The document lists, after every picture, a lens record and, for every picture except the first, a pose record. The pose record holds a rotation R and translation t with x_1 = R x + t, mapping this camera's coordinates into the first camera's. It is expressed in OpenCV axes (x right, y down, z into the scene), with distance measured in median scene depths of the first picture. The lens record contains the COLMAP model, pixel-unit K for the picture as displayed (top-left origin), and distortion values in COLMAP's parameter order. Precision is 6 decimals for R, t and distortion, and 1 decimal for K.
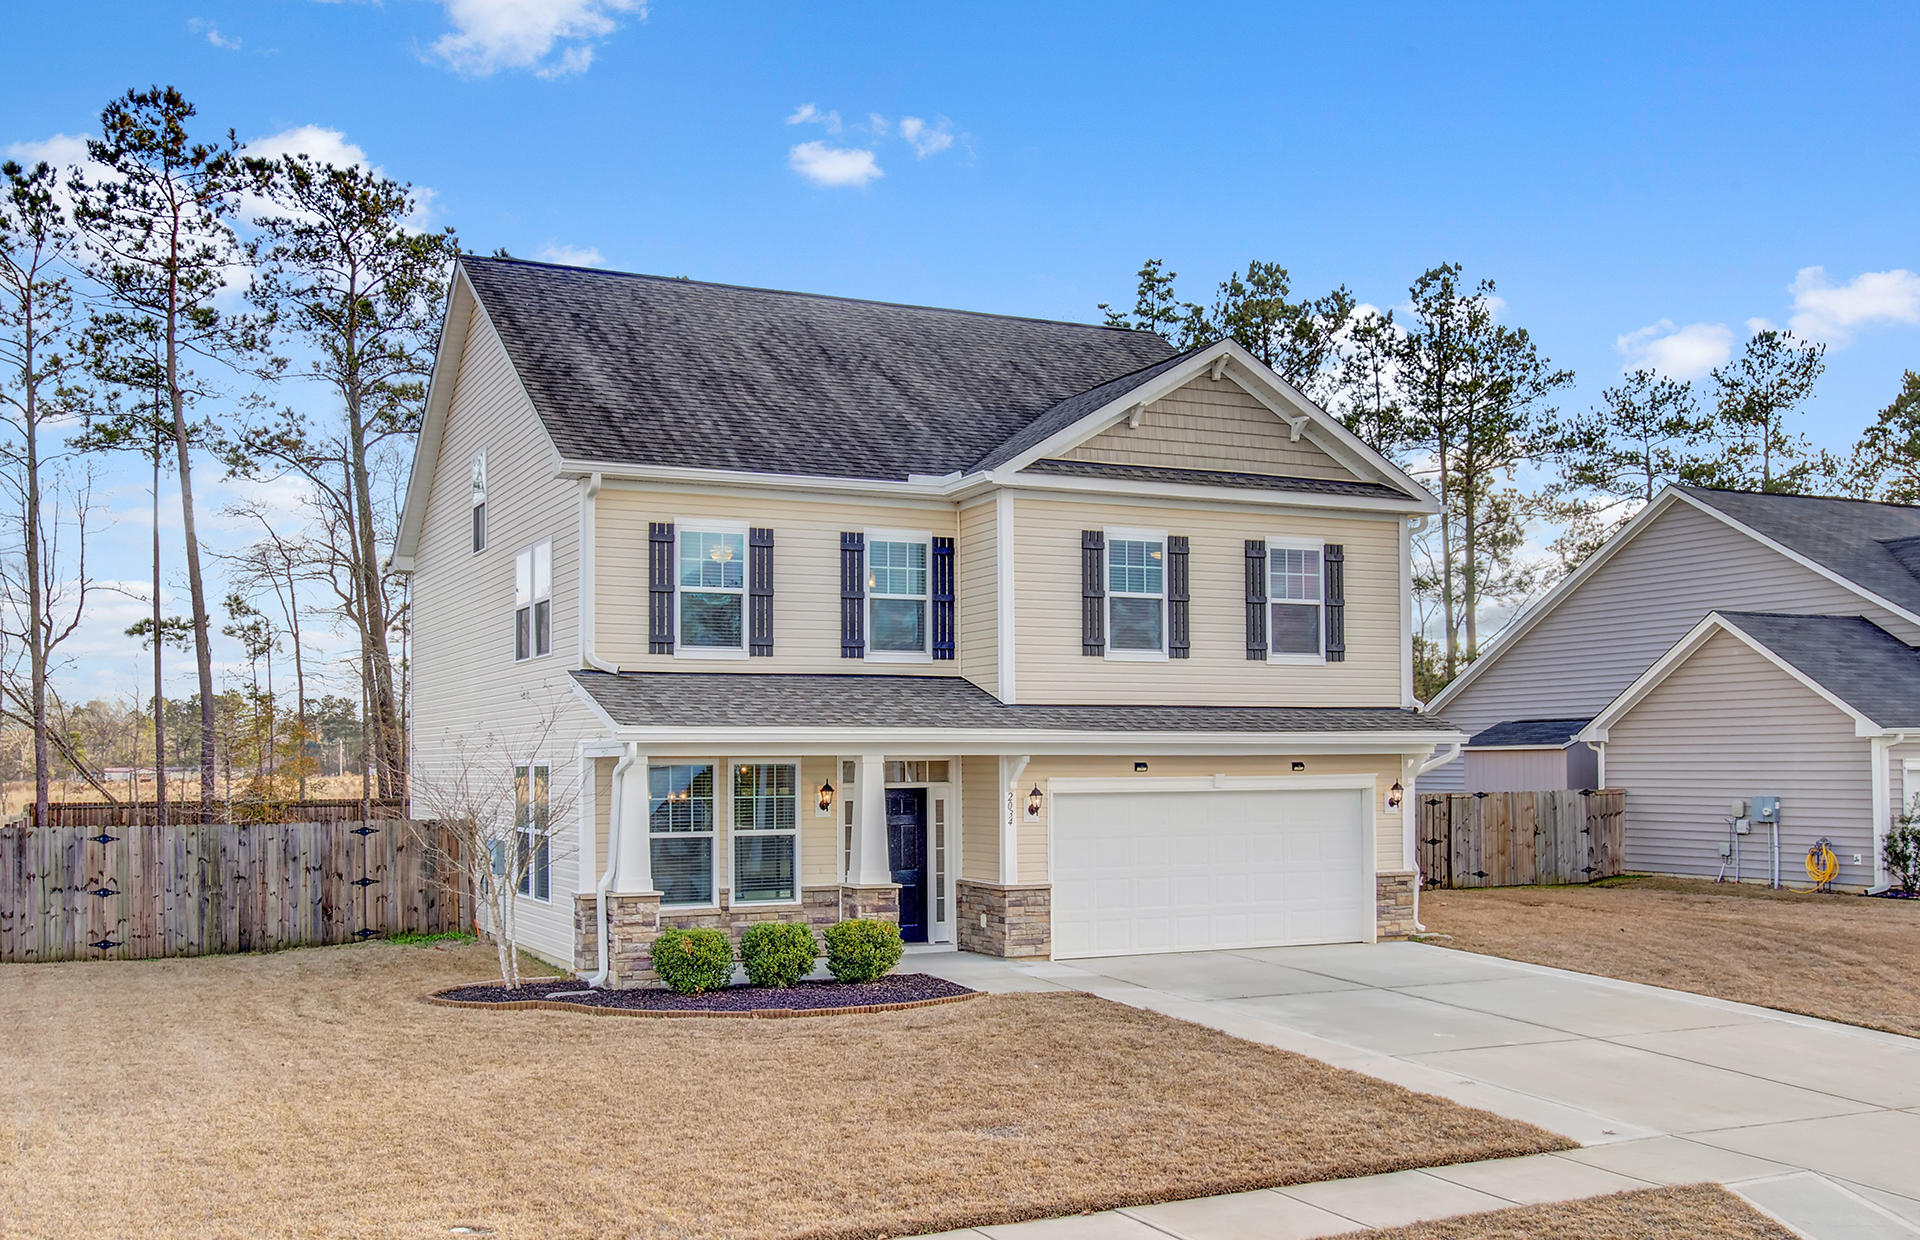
lens RADIAL K [[1818.1, 0, 960.0], [0, 1818.1, 620.0], [0, 0, 1]] dist [0.008080, -0.022524]
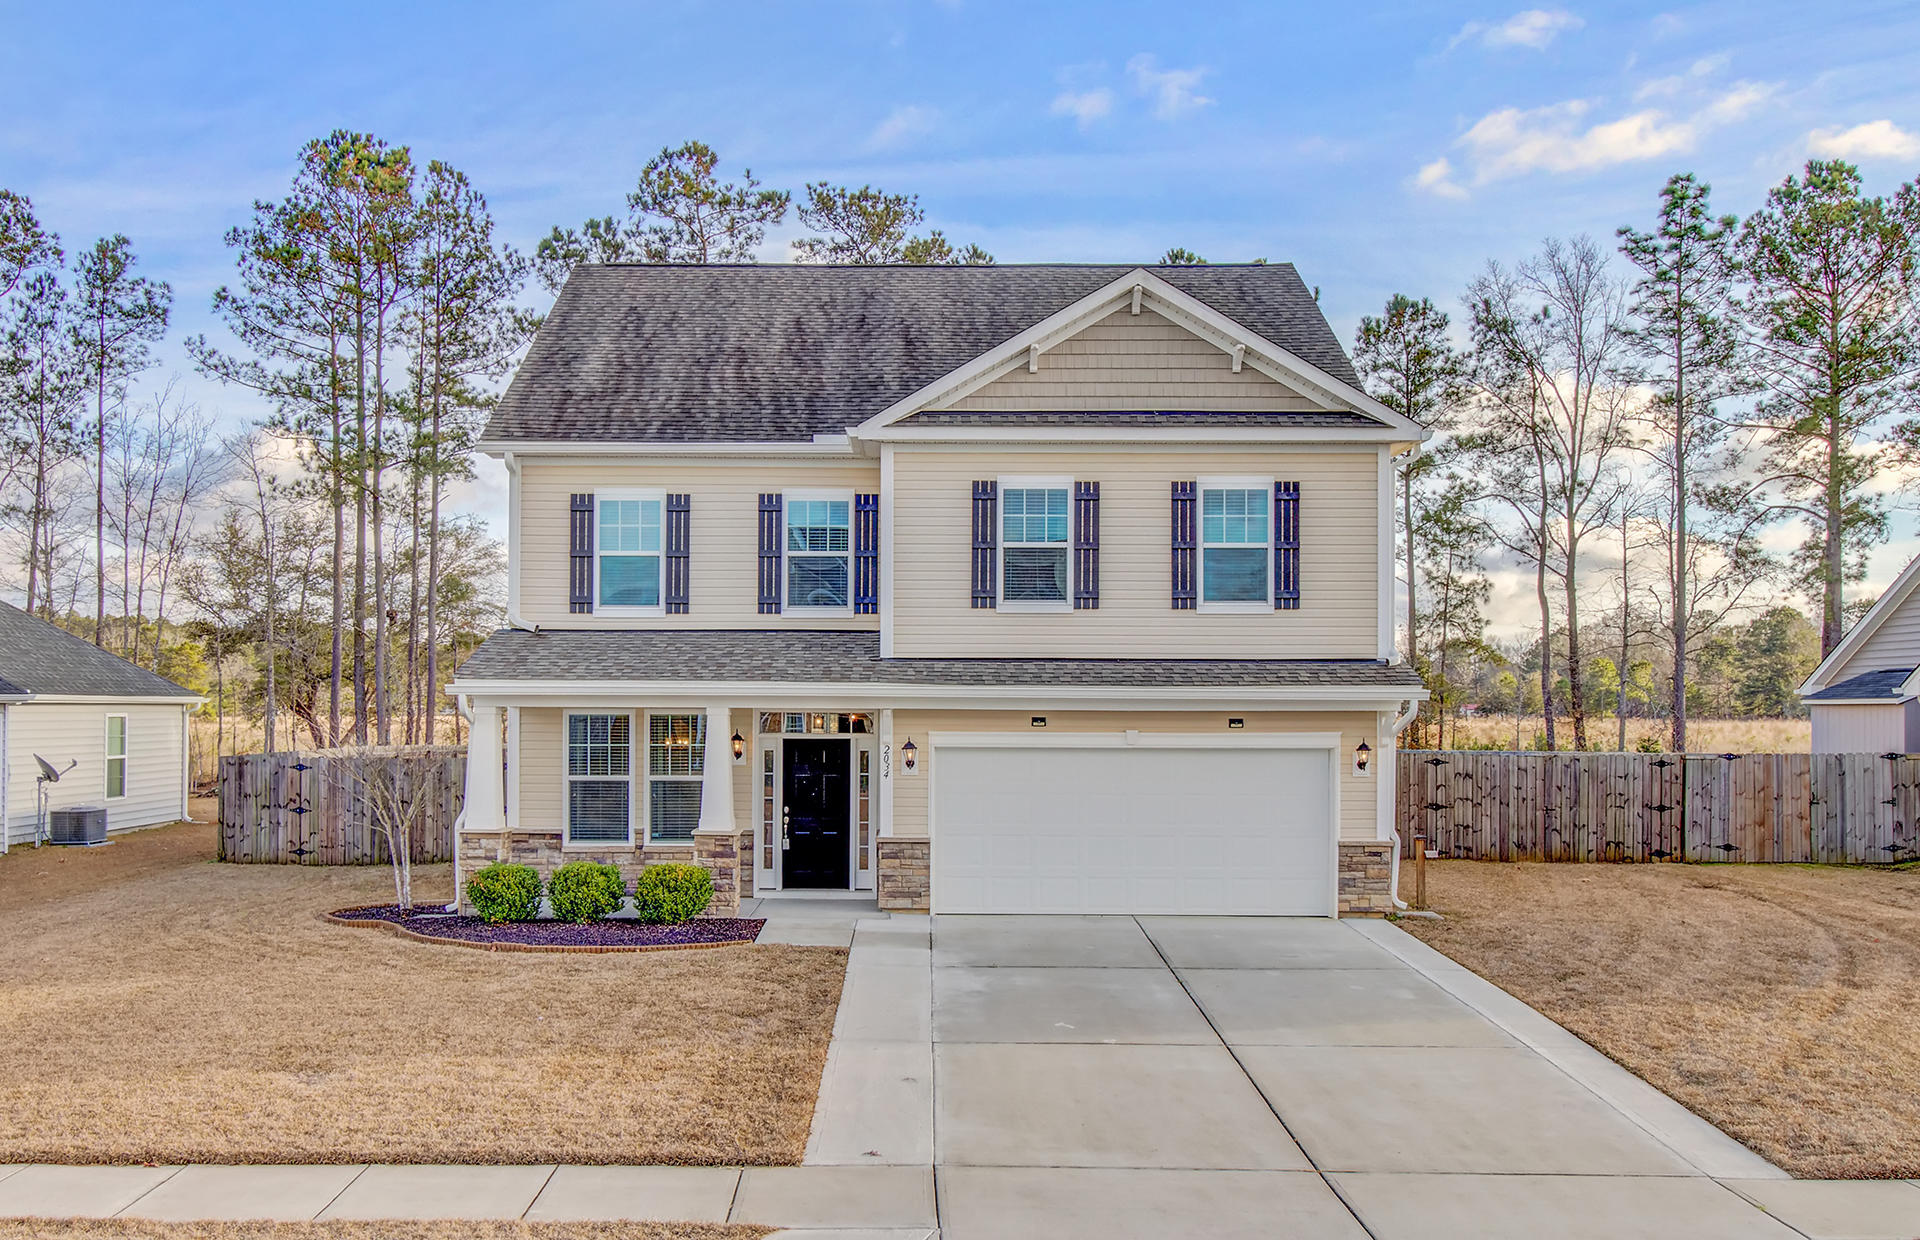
lens RADIAL K [[1660.6, 0, 906.4], [0, 1660.6, 611.6], [0, 0, 1]] dist [0.002360, -0.010072]
pose [[0.898266, -0.014848, -0.439202, 0.410364], [0.024889, 0.999544, 0.017113, 0.004975], [0.438747, -0.026304, 0.898225, 0.167857]]
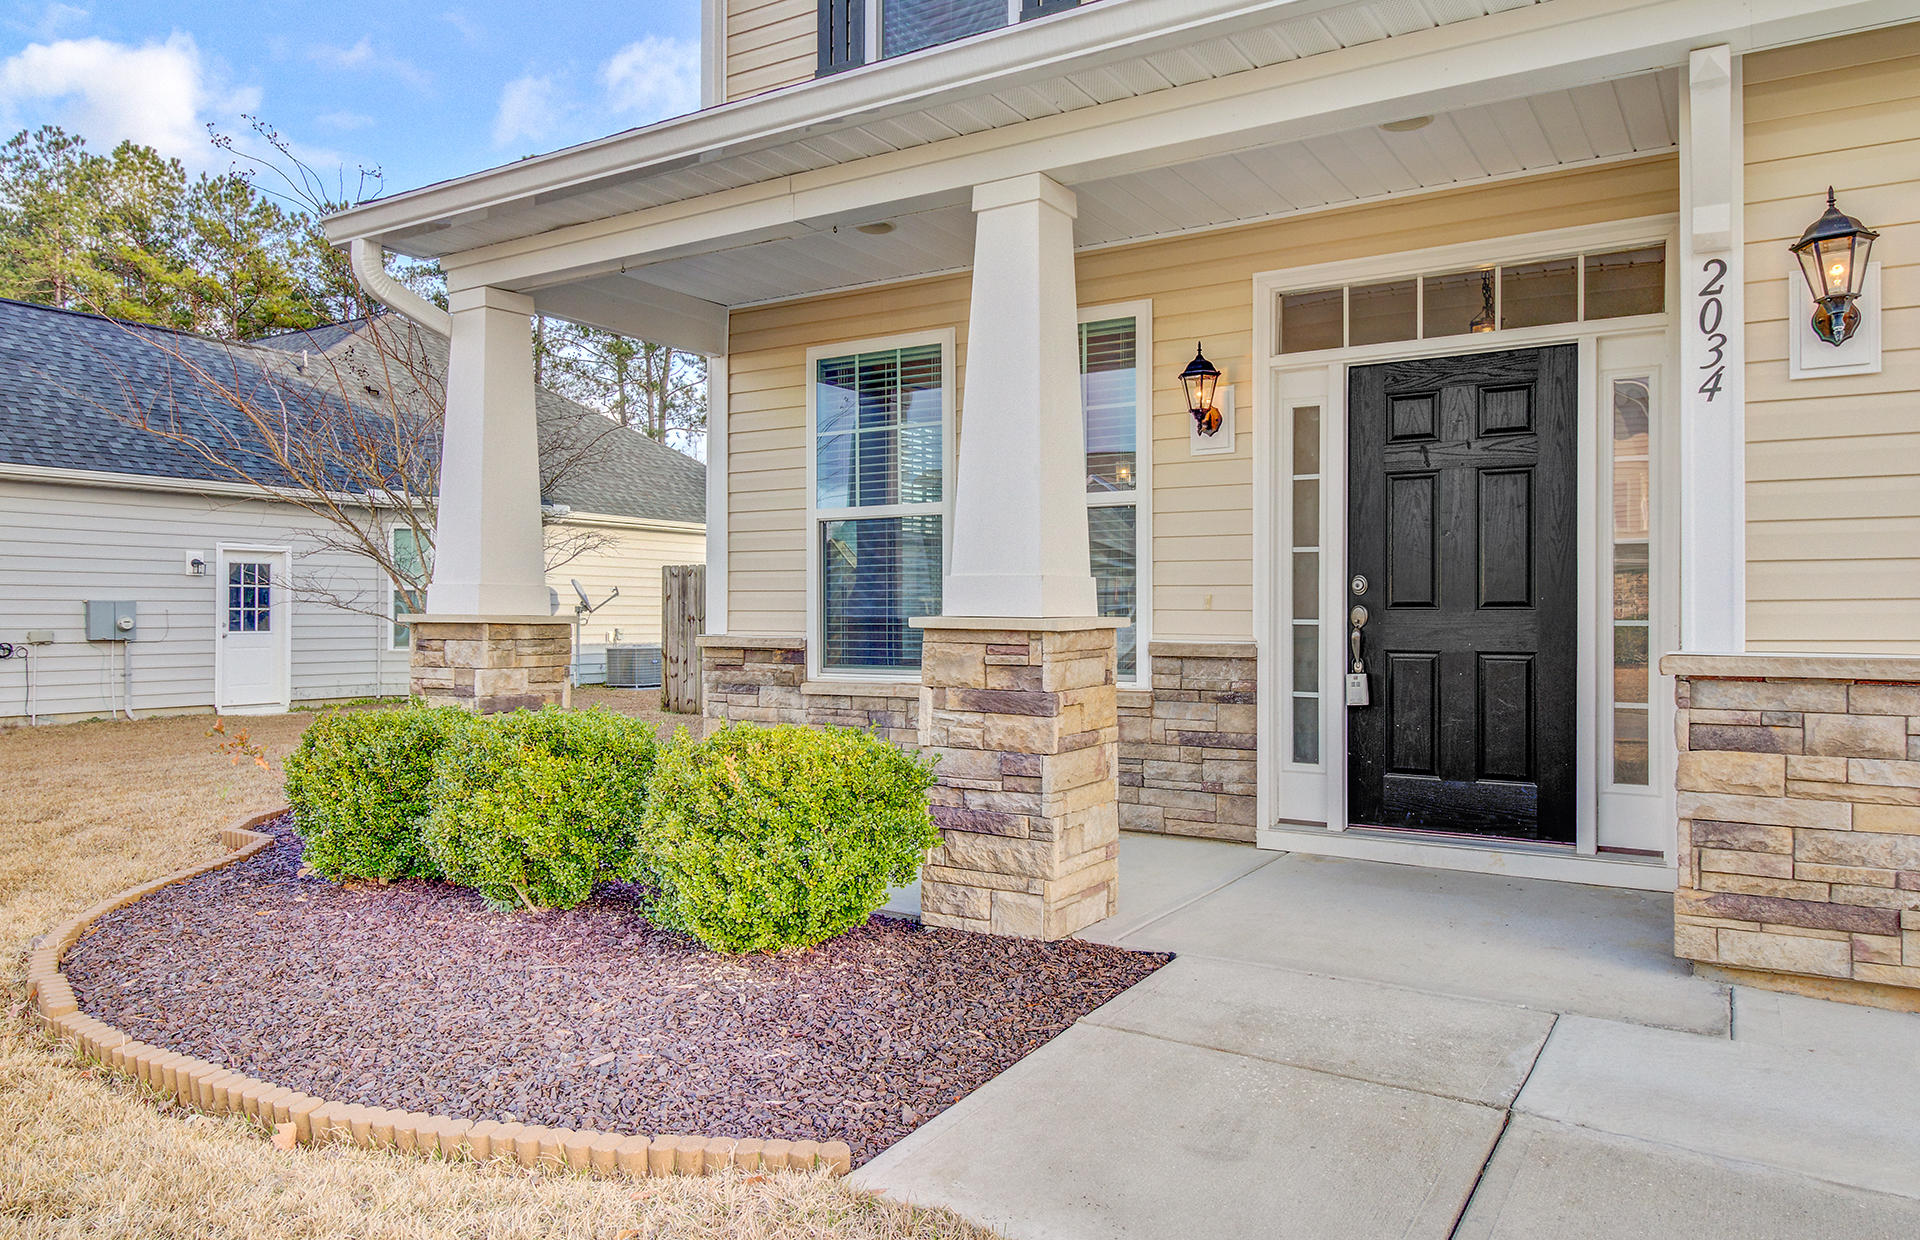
lens RADIAL K [[1295.5, 0, 960.0], [0, 1295.5, 620.0], [0, 0, 1]] dist [0.000062, -0.000122]
pose [[0.538833, 0.009860, -0.842355, 0.106916], [0.060200, 0.996924, 0.050178, 0.117350], [0.840259, -0.077748, 0.536582, 0.767414]]
